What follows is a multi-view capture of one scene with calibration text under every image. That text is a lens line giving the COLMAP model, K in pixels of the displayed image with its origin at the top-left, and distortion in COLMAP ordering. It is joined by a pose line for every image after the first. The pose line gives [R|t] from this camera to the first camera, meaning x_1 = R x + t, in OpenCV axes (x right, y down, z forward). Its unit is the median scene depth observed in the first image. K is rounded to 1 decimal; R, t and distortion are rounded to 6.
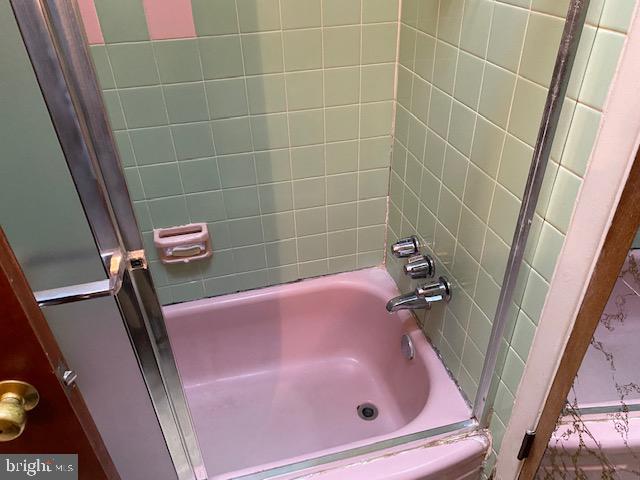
lens RADIAL K [[489.5, 0, 319.4], [0, 489.5, 243.8], [0, 0, 1]] dist [0.025039, -0.020505]
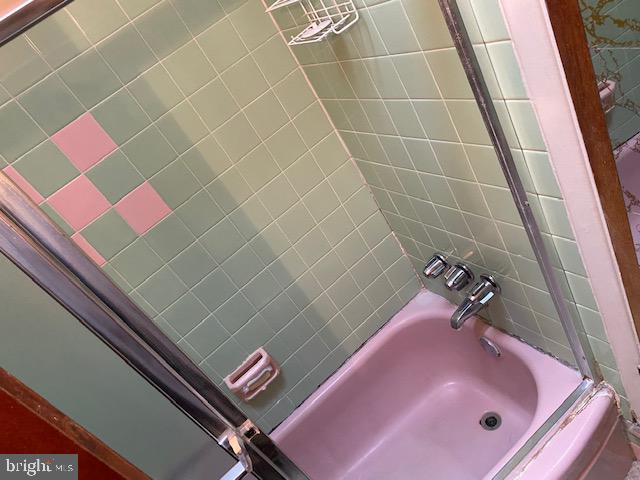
lens RADIAL K [[489.5, 0, 318.8], [0, 489.5, 237.7], [0, 0, 1]] dist [0.025039, -0.020505]
pose [[0.847046, -0.531477, 0.006696, -0.010190], [0.529463, 0.842594, -0.098512, -0.084894], [0.046715, 0.086989, 0.995113, -0.076683]]
